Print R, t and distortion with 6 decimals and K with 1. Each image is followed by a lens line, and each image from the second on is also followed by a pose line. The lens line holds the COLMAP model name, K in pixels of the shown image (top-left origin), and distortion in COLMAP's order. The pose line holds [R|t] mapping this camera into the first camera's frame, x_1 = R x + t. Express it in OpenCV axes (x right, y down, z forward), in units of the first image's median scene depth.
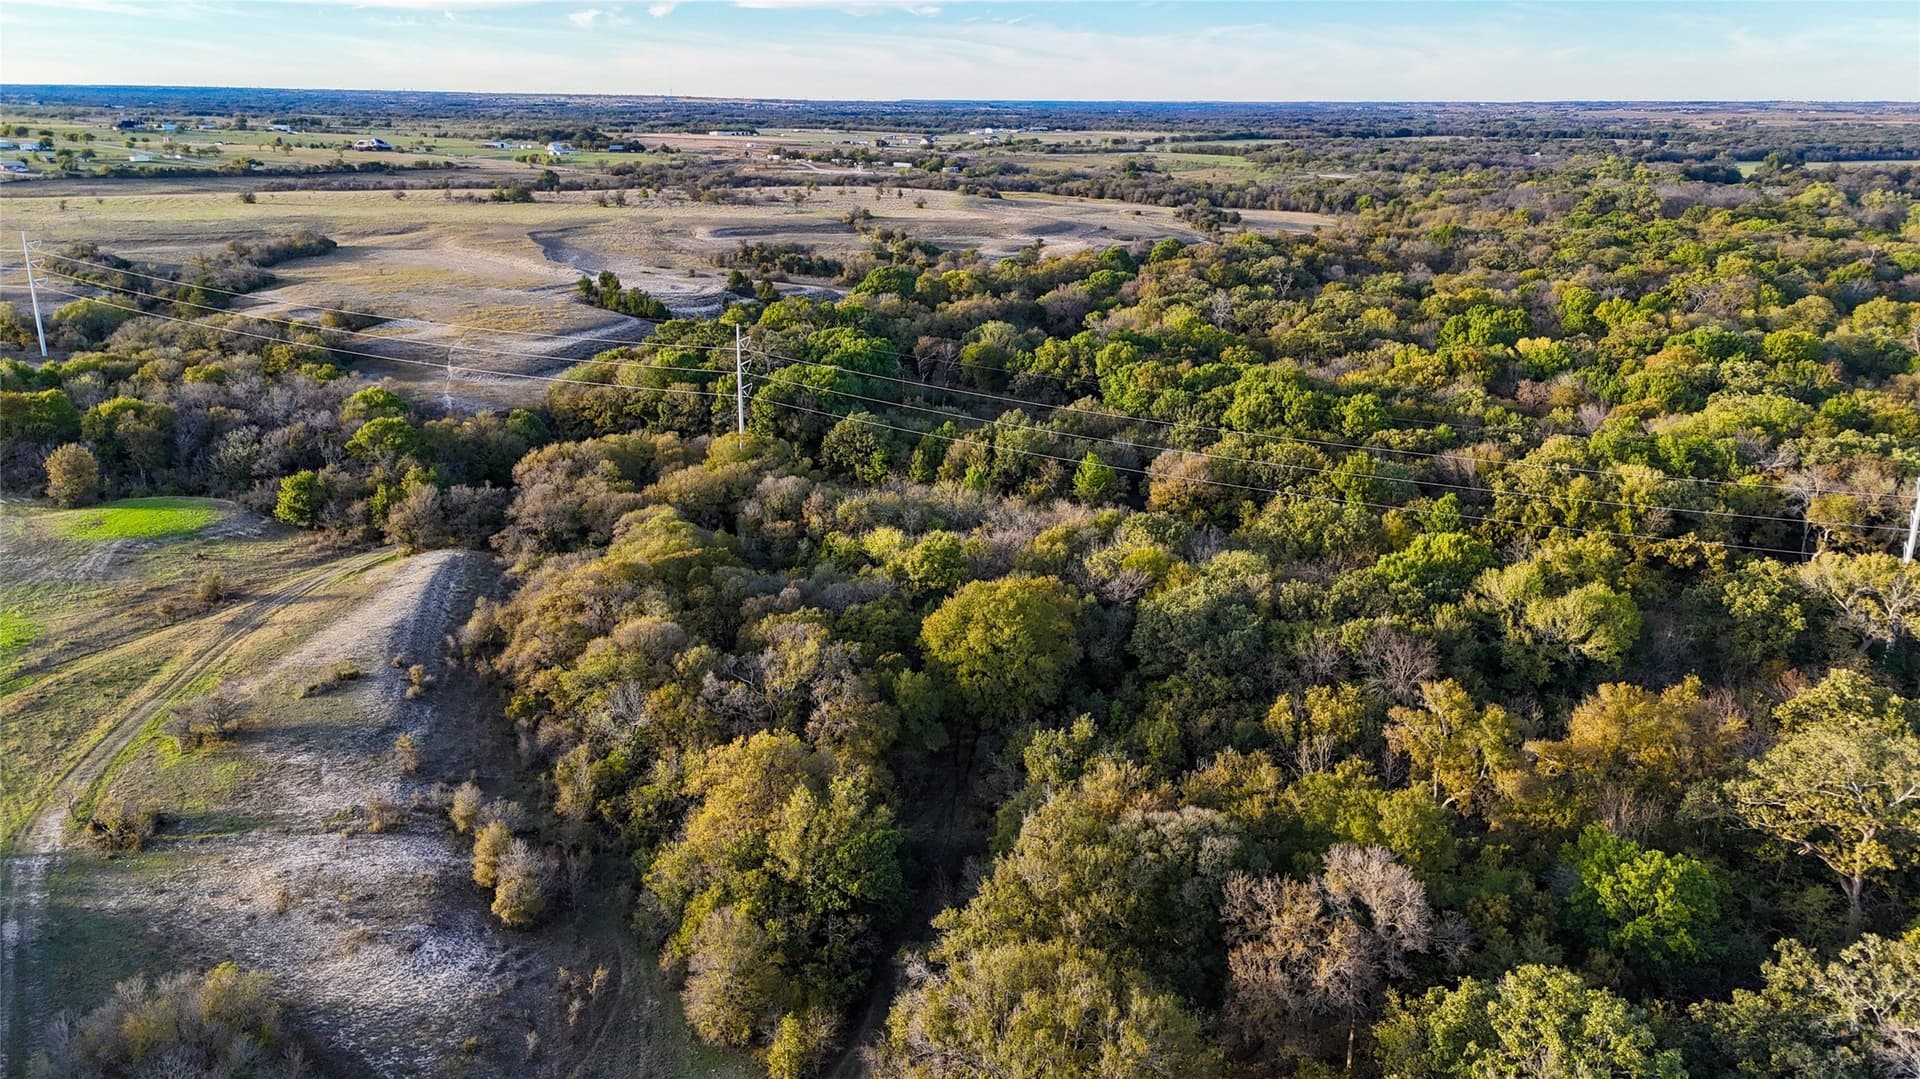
lens RADIAL K [[1405.6, 0, 948.6], [0, 1405.6, 544.1], [0, 0, 1]] dist [0.077349, -0.060416]
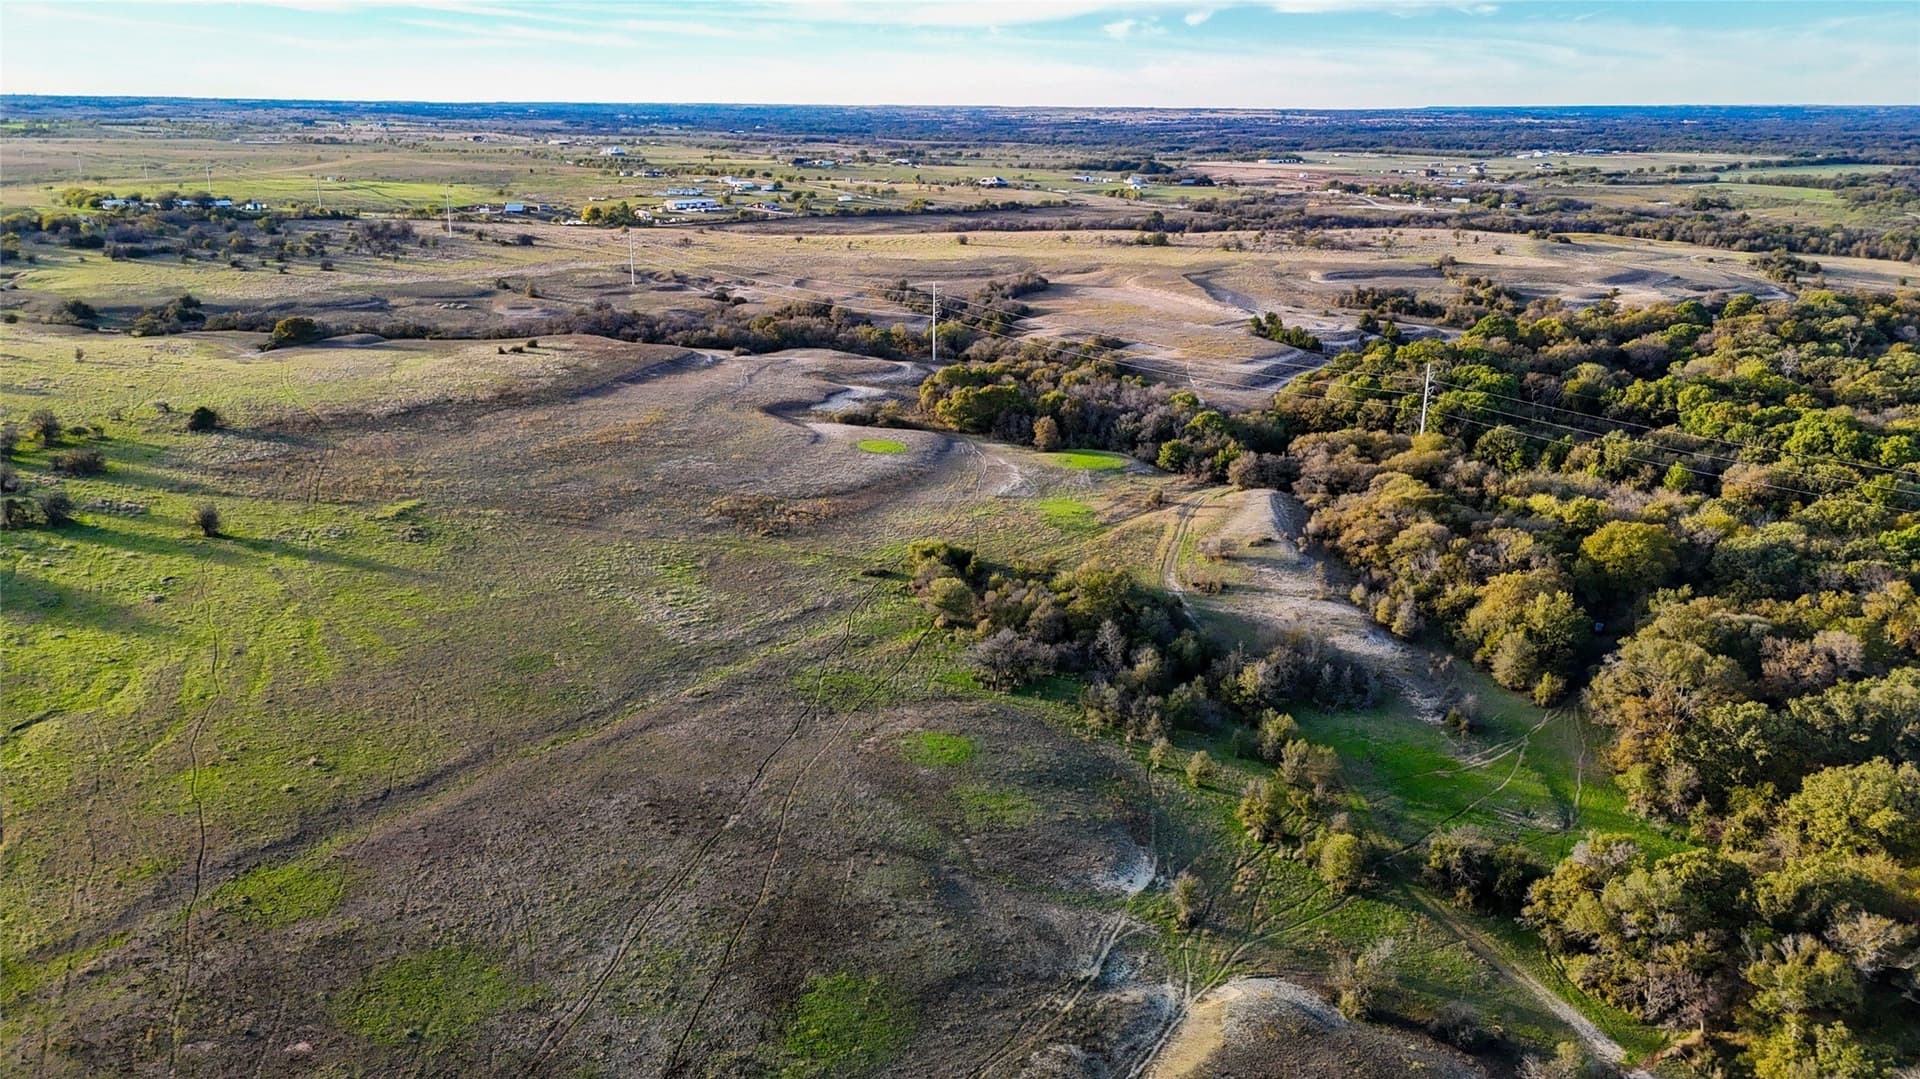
lens RADIAL K [[1405.6, 0, 956.8], [0, 1405.6, 548.9], [0, 0, 1]] dist [0.077349, -0.060416]
pose [[0.943754, 0.093882, -0.317041, -0.120602], [-0.094687, 0.995423, 0.012905, 0.072713], [0.316802, 0.017840, 0.948324, -0.616904]]
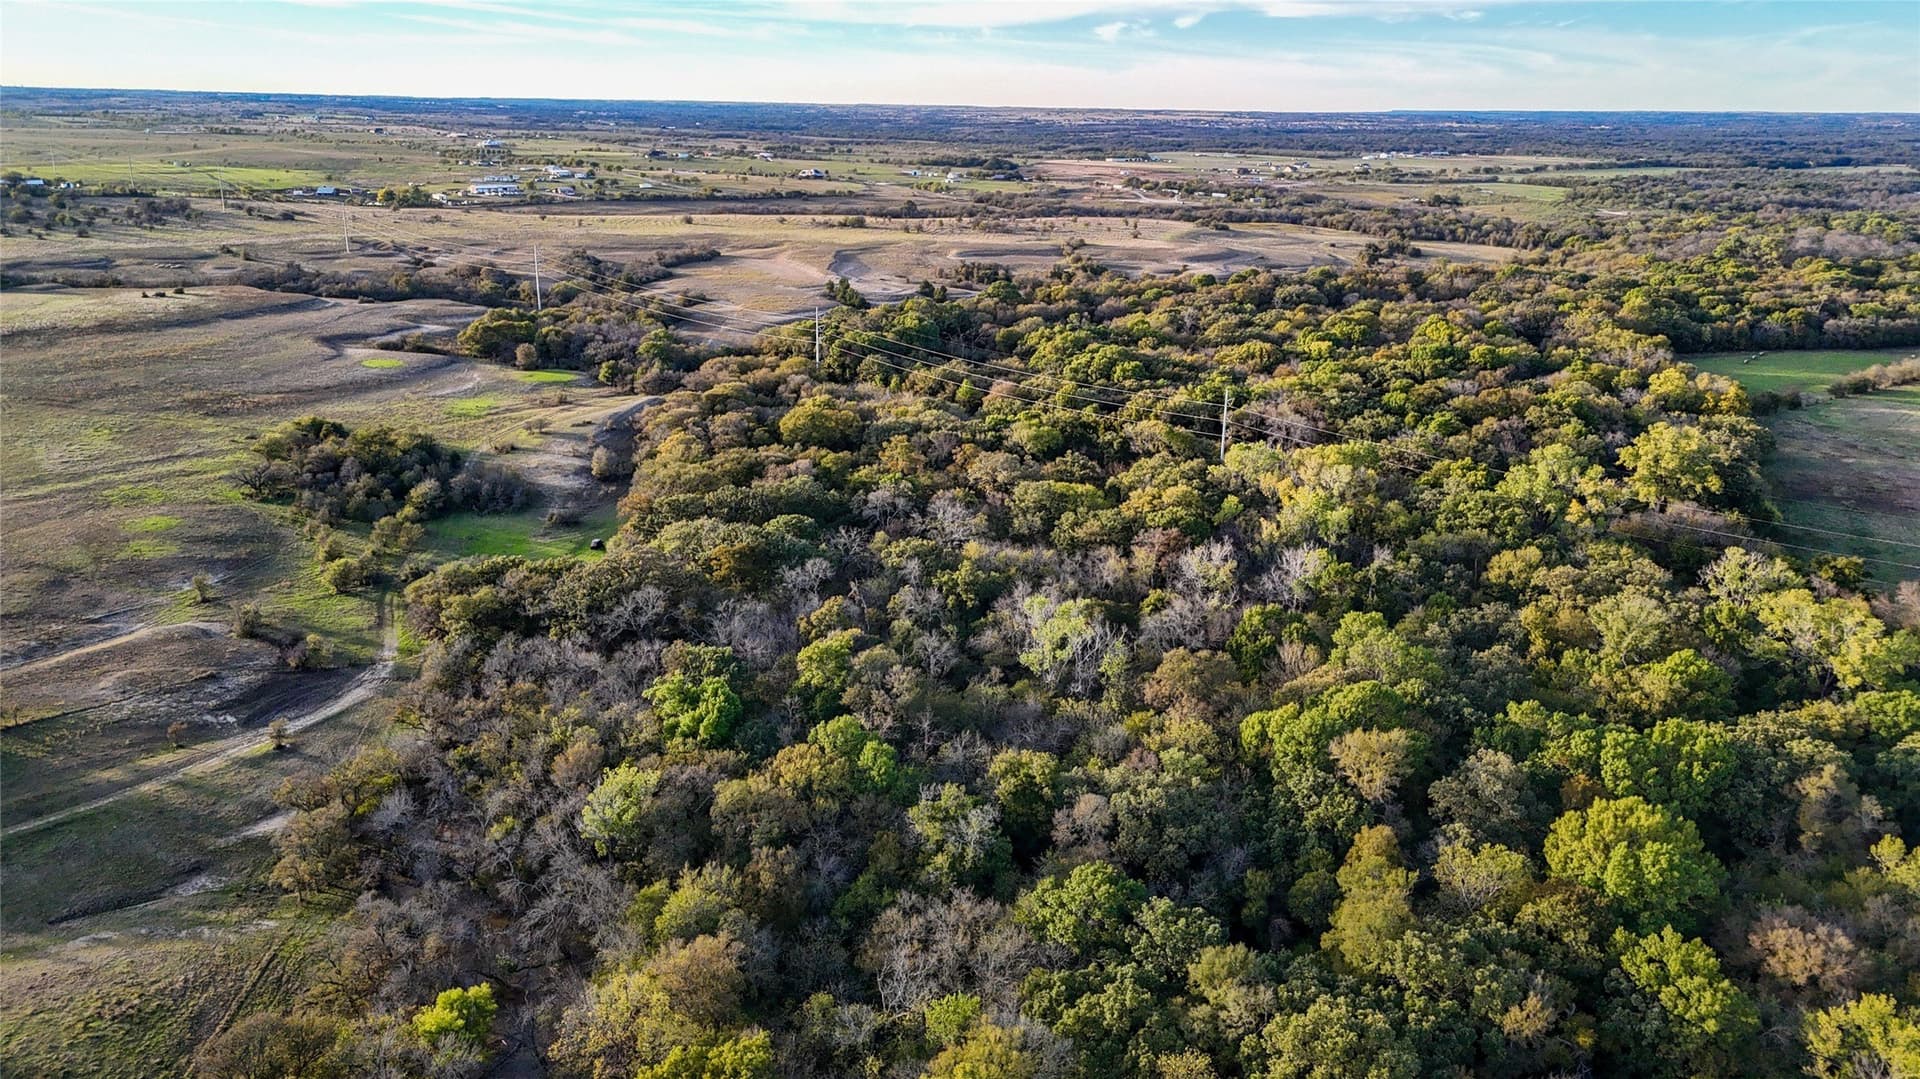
lens RADIAL K [[1405.6, 0, 940.9], [0, 1405.6, 520.7], [0, 0, 1]] dist [0.077349, -0.060416]
pose [[0.945153, 0.094621, -0.312621, 0.640352], [-0.101405, 0.994830, -0.005473, 0.134976], [0.310487, 0.036874, 0.949862, -0.799032]]
